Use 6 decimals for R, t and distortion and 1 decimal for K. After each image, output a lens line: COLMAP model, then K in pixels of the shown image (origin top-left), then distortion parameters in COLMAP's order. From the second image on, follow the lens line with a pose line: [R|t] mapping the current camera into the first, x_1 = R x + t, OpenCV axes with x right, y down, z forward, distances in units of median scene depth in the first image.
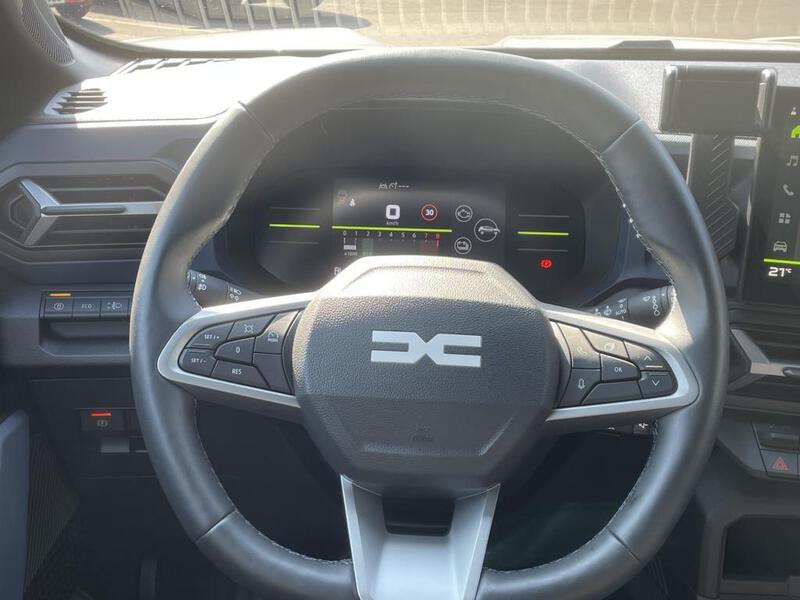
lens RADIAL K [[1007.8, 0, 400.0], [0, 1007.8, 300.0], [0, 0, 1]] dist [0.057409, -0.033424]
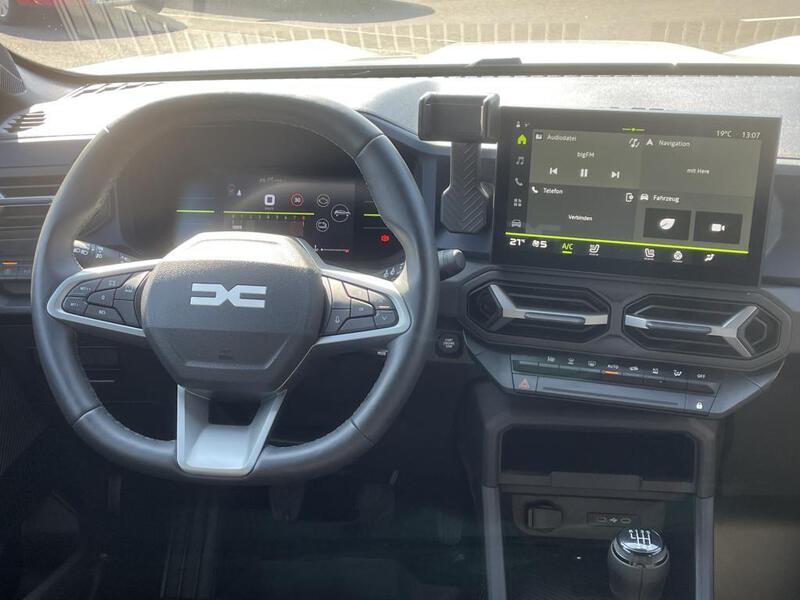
lens RADIAL K [[978.0, 0, 400.0], [0, 978.0, 300.0], [0, 0, 1]] dist [-0.000529, 0.021146]
pose [[0.998208, -0.005007, -0.059625, 0.344798], [0.006105, 0.999815, 0.018240, 0.029723], [0.059522, -0.018571, 0.998054, -0.375594]]
